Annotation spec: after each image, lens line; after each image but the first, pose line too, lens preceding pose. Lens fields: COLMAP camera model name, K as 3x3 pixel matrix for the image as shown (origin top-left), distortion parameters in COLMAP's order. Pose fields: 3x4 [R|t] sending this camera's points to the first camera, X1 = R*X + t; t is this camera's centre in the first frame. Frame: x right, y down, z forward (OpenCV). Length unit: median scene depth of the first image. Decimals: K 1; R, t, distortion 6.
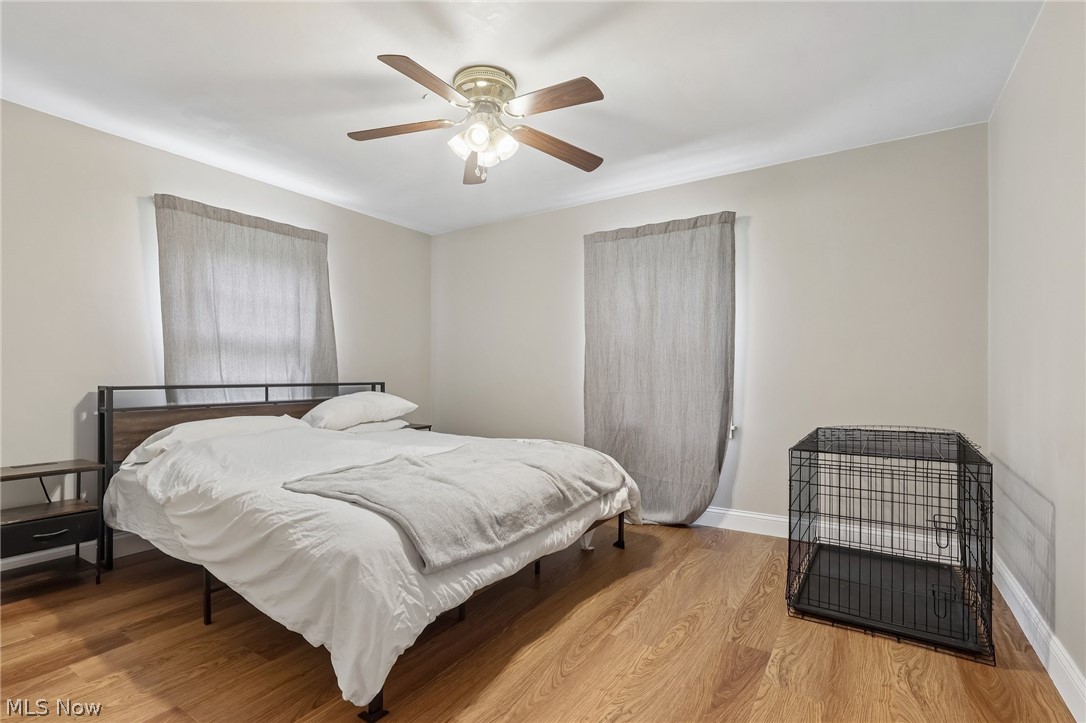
lens RADIAL K [[504.5, 0, 538.7], [0, 504.5, 358.2], [0, 0, 1]] dist [0.000020, 0.000524]
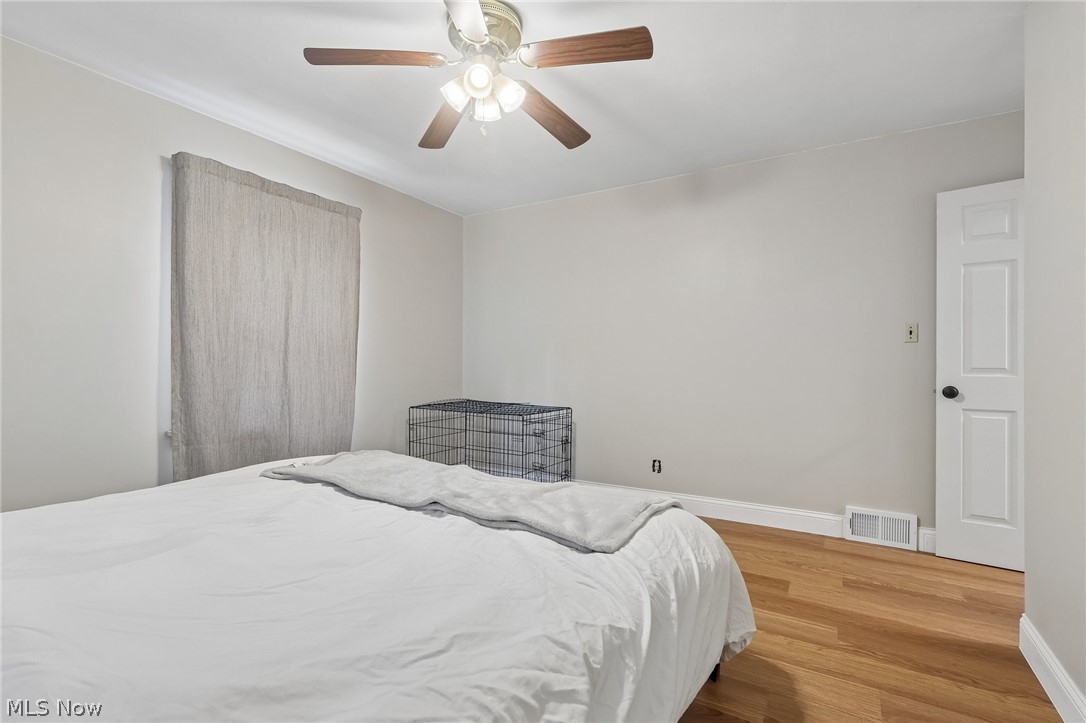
lens RADIAL K [[504.5, 0, 538.7], [0, 504.5, 358.2], [0, 0, 1]] dist [0.000020, 0.000524]
pose [[-0.021401, 0.007510, 0.999743, -0.652937], [-0.041003, 0.999124, -0.008383, 0.011909], [-0.998930, -0.041172, -0.021075, 0.624001]]
